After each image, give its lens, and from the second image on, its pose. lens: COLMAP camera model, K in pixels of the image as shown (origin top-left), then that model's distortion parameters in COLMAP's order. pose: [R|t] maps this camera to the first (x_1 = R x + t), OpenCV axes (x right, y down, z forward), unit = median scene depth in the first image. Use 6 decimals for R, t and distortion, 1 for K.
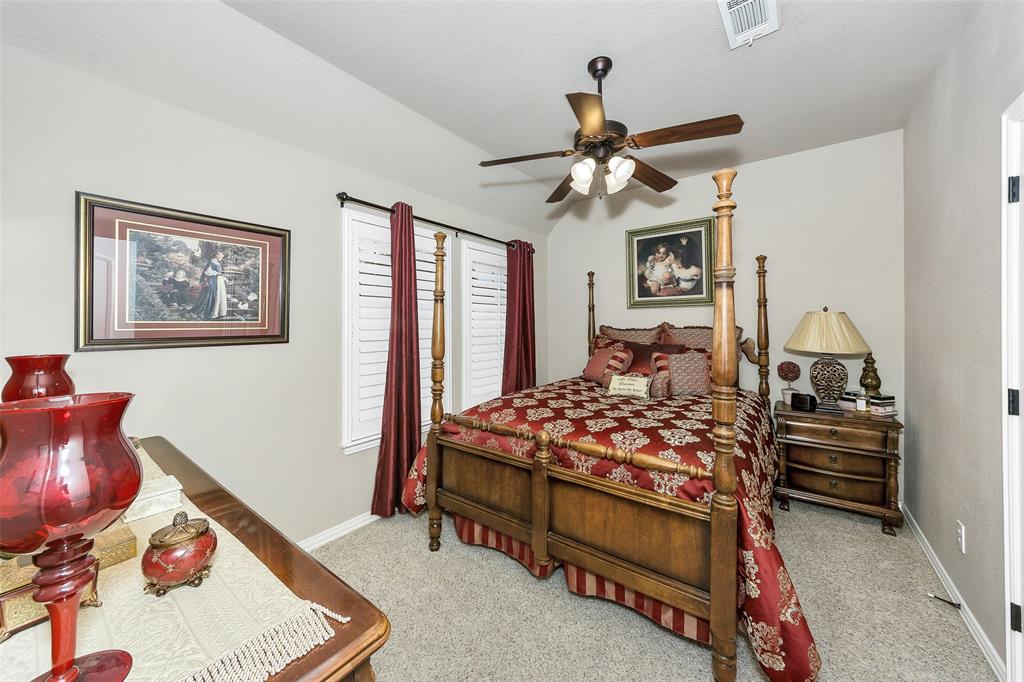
lens RADIAL K [[366.8, 0, 513.8], [0, 366.8, 322.5], [0, 0, 1]] dist [-0.000233, -0.000006]
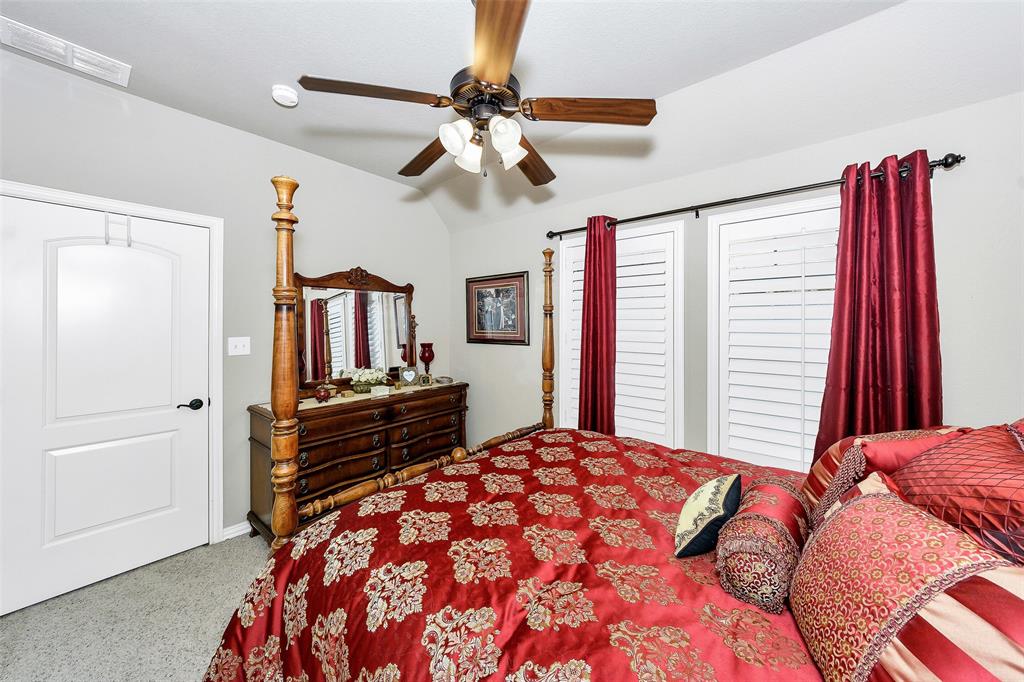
lens RADIAL K [[366.8, 0, 513.8], [0, 366.8, 322.5], [0, 0, 1]] dist [-0.000233, -0.000006]
pose [[-0.035656, 0.000250, -0.999364, 0.893185], [0.010432, 0.999946, -0.000122, -0.039324], [0.999310, -0.010430, -0.035657, 0.991364]]
